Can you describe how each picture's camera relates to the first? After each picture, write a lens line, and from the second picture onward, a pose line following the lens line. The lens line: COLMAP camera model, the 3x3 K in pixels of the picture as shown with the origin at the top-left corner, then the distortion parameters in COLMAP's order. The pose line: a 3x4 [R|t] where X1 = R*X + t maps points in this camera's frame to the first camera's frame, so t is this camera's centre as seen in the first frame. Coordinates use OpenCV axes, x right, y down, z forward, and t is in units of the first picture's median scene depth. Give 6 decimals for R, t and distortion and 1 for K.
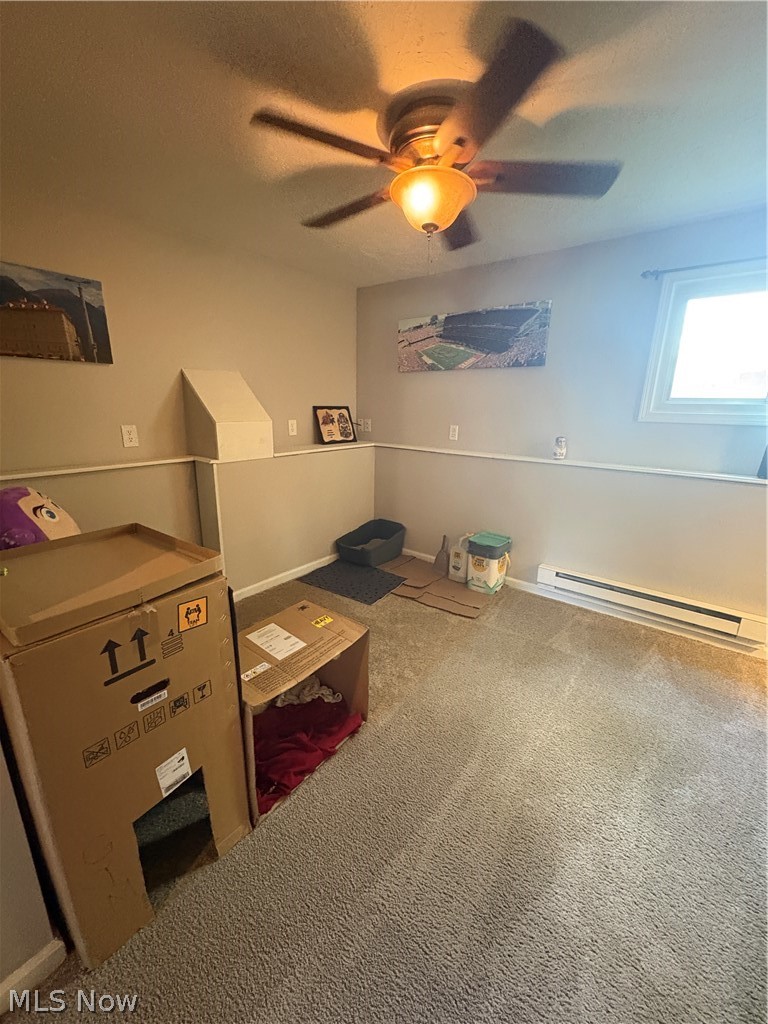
lens RADIAL K [[409.9, 0, 380.9], [0, 409.9, 510.8], [0, 0, 1]] dist [-0.000505, 0.000073]
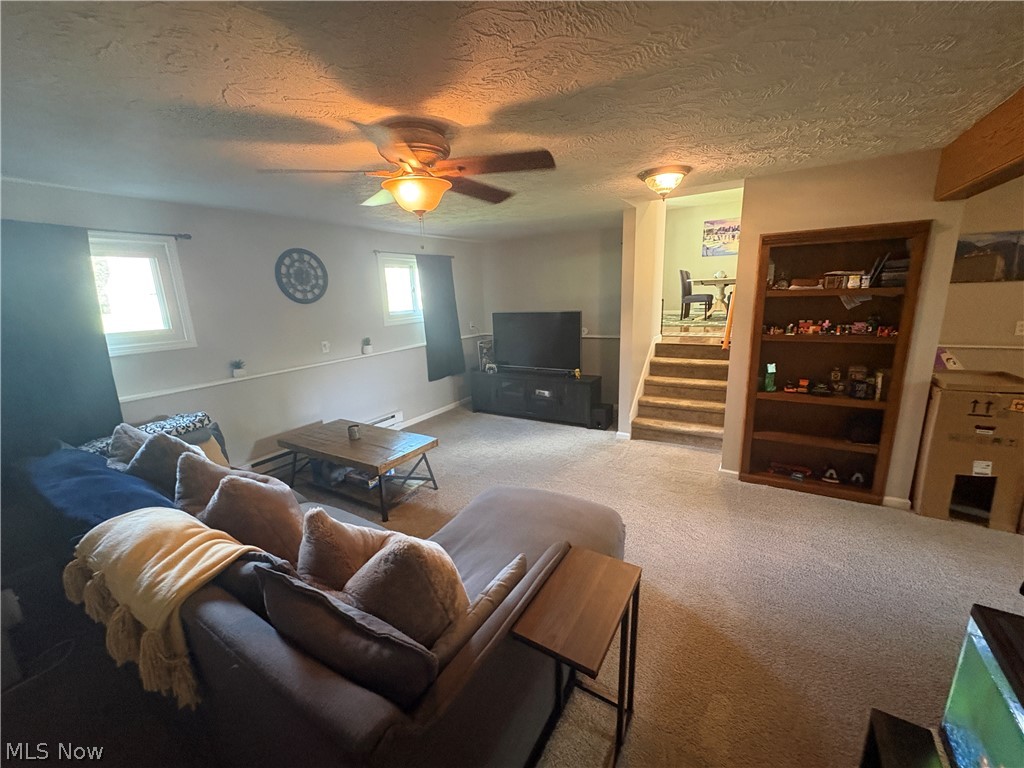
lens RADIAL K [[409.9, 0, 510.4], [0, 409.9, 380.7], [0, 0, 1]] dist [-0.000505, 0.000073]
pose [[0.120126, 0.193919, -0.973635, 1.446294], [-0.218943, 0.961764, 0.164541, 0.361373], [0.968315, 0.193405, 0.157990, -2.227195]]
